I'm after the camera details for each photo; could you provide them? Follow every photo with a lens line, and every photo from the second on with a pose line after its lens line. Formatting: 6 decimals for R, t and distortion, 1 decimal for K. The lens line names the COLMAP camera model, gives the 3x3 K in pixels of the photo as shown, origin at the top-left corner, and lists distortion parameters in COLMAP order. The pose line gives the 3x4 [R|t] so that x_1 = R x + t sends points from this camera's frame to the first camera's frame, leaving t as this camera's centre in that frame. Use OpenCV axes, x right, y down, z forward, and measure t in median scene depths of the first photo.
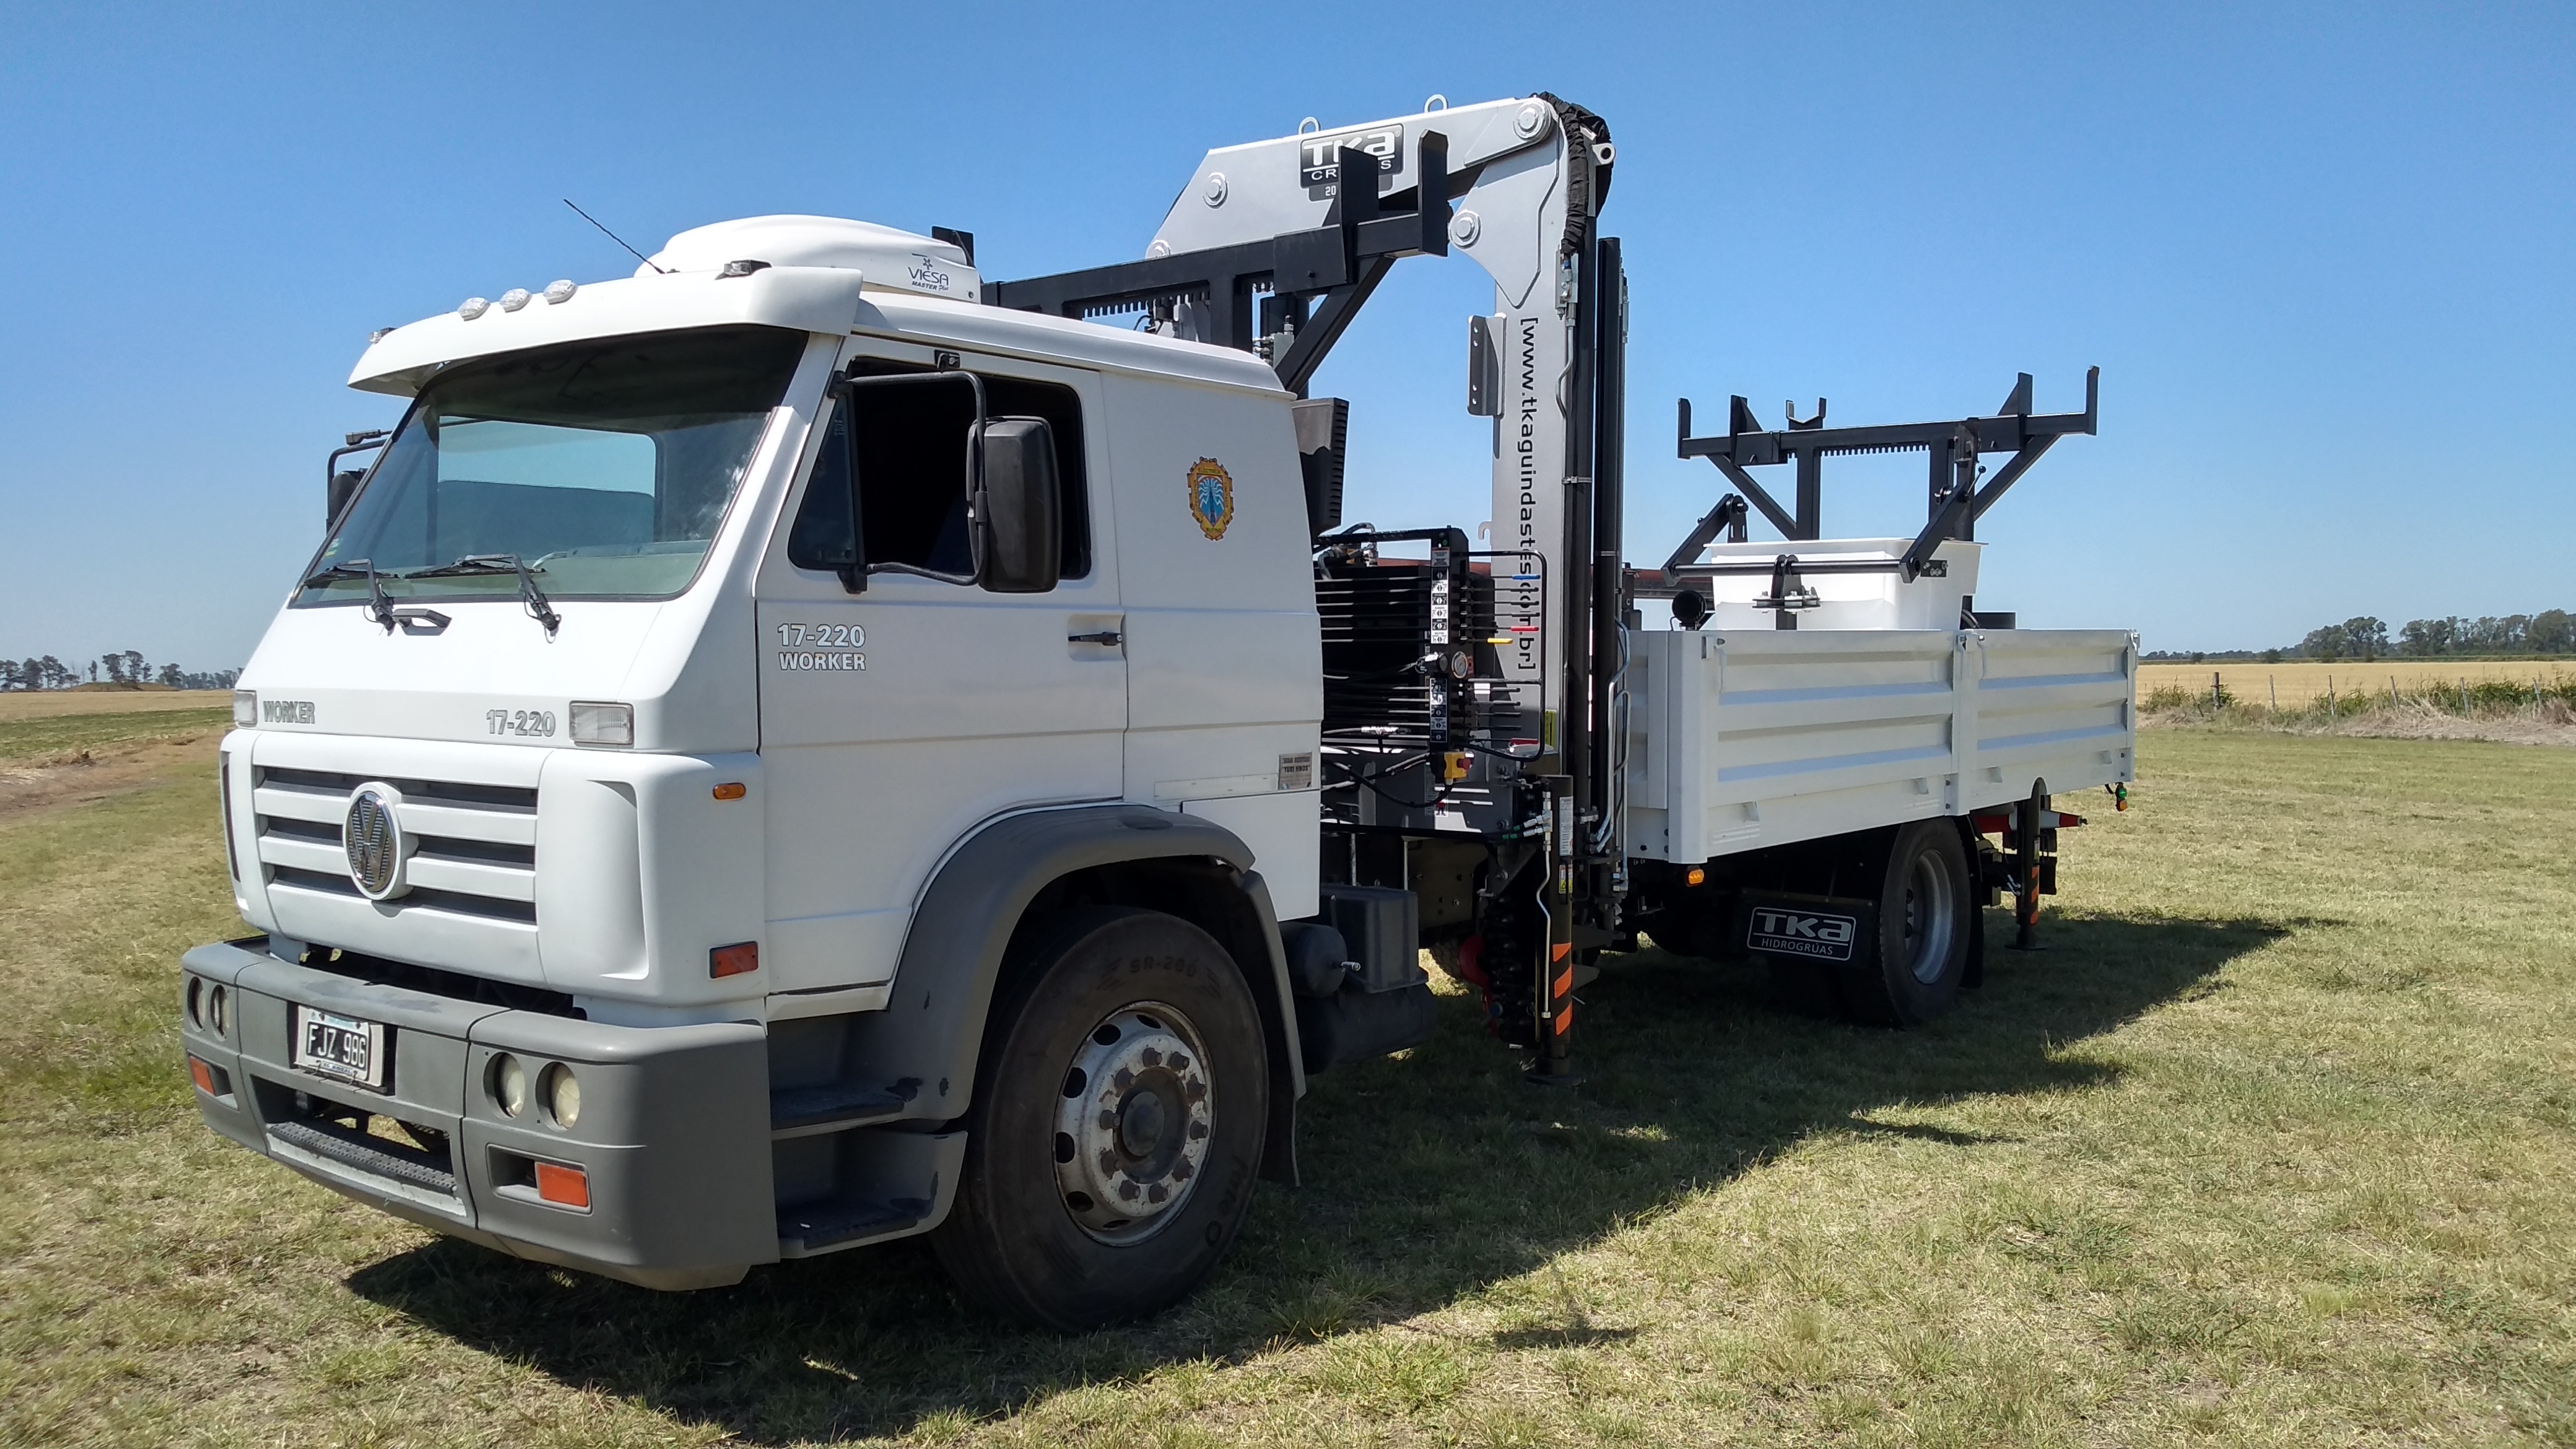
lens RADIAL K [[2001.6, 0, 1289.4], [0, 2001.6, 716.0], [0, 0, 1]] dist [0.064996, -0.031586]
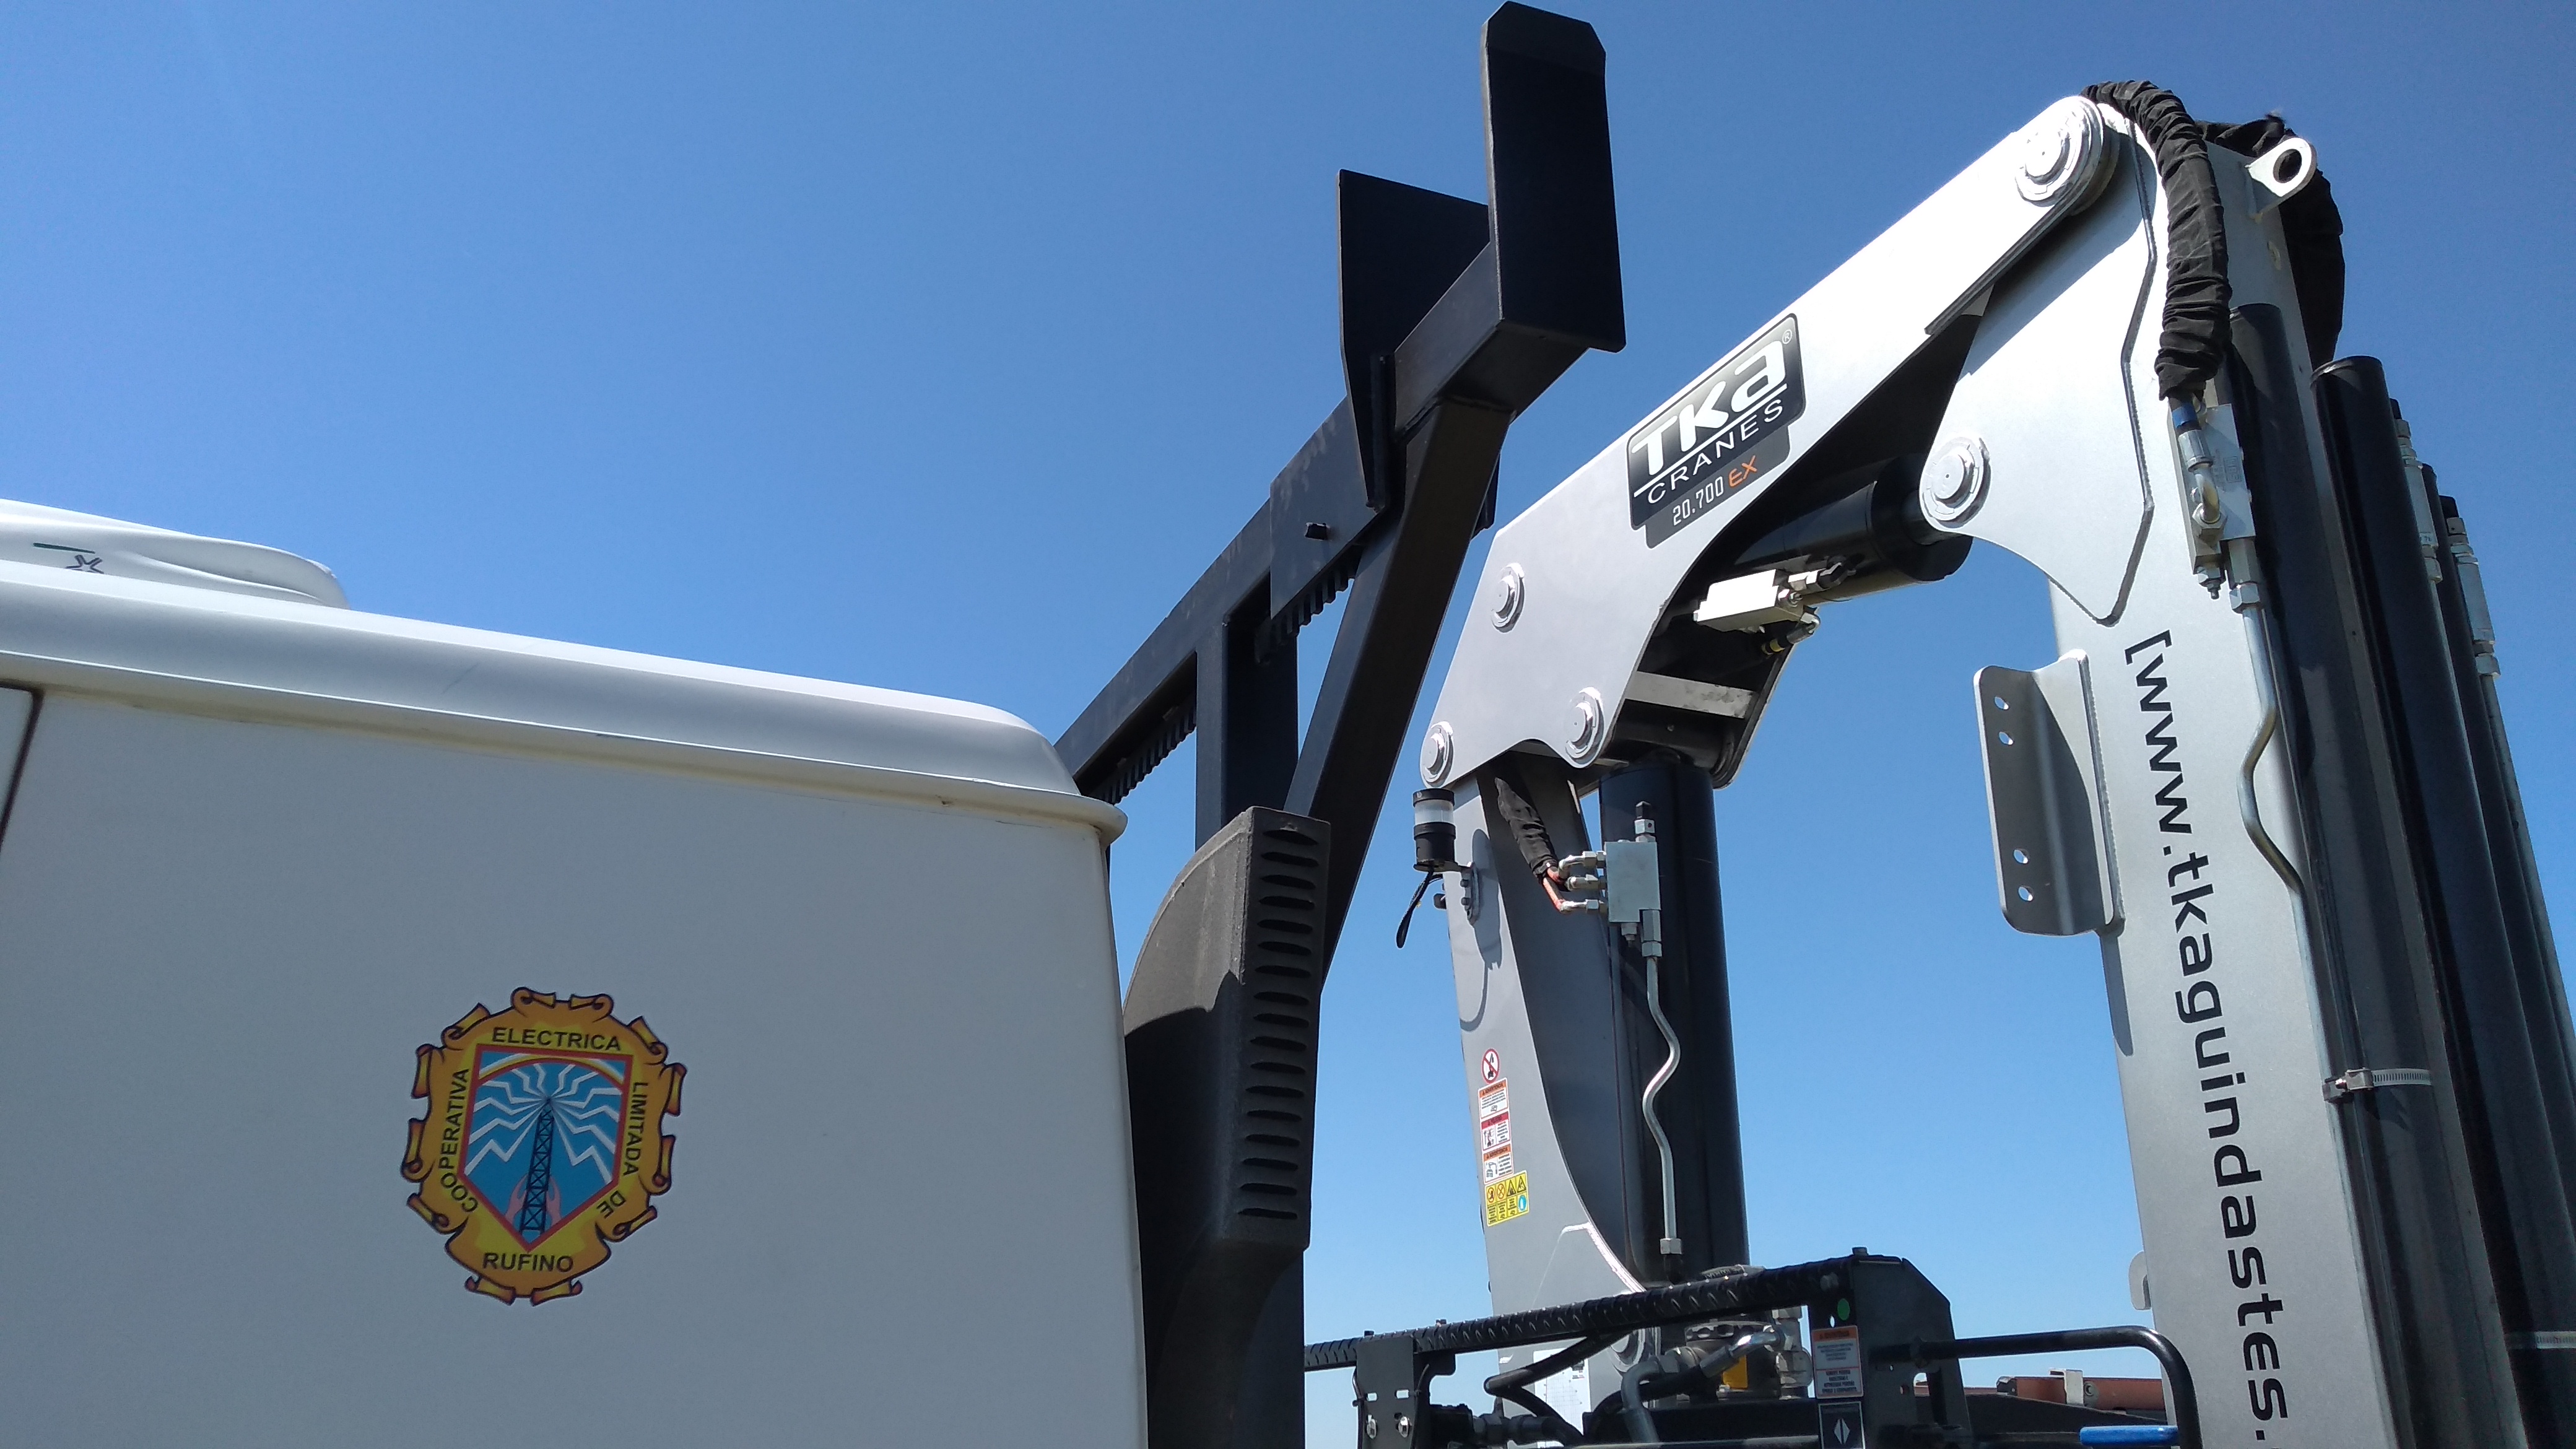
lens RADIAL K [[2001.6, 0, 1293.4], [0, 2001.6, 711.1], [0, 0, 1]] dist [0.064996, -0.031586]
pose [[0.885877, -0.166901, -0.432857, 0.137832], [-0.018391, 0.919676, -0.392247, -0.046577], [0.463555, 0.355443, 0.811651, 0.650572]]
